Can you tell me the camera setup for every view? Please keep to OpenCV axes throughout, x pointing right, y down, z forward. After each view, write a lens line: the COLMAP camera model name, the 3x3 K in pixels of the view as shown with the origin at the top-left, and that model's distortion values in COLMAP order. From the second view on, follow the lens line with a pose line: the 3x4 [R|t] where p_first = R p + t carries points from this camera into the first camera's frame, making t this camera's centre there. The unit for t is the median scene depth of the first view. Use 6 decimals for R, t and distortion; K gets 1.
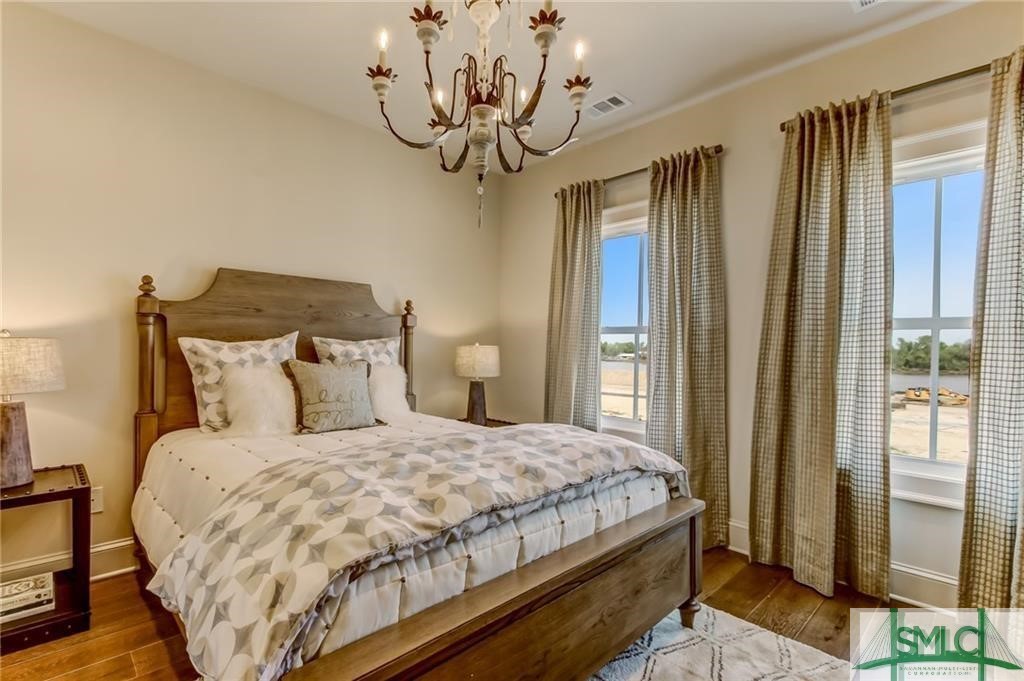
lens RADIAL K [[471.1, 0, 509.9], [0, 471.1, 347.7], [0, 0, 1]] dist [0.003356, 0.000339]
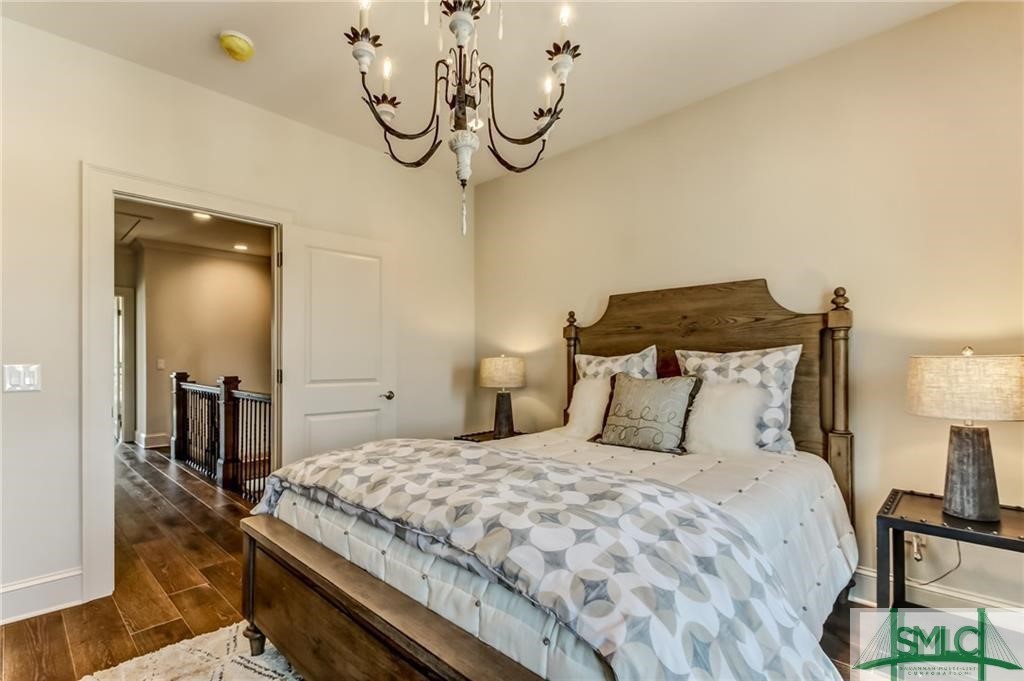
lens RADIAL K [[471.1, 0, 487.6], [0, 471.1, 354.3], [0, 0, 1]] dist [0.003356, 0.000339]
pose [[0.008334, -0.029092, -0.999542, 0.546498], [-0.004914, 0.999563, -0.029134, 0.014969], [0.999953, 0.005155, 0.008188, 0.655114]]
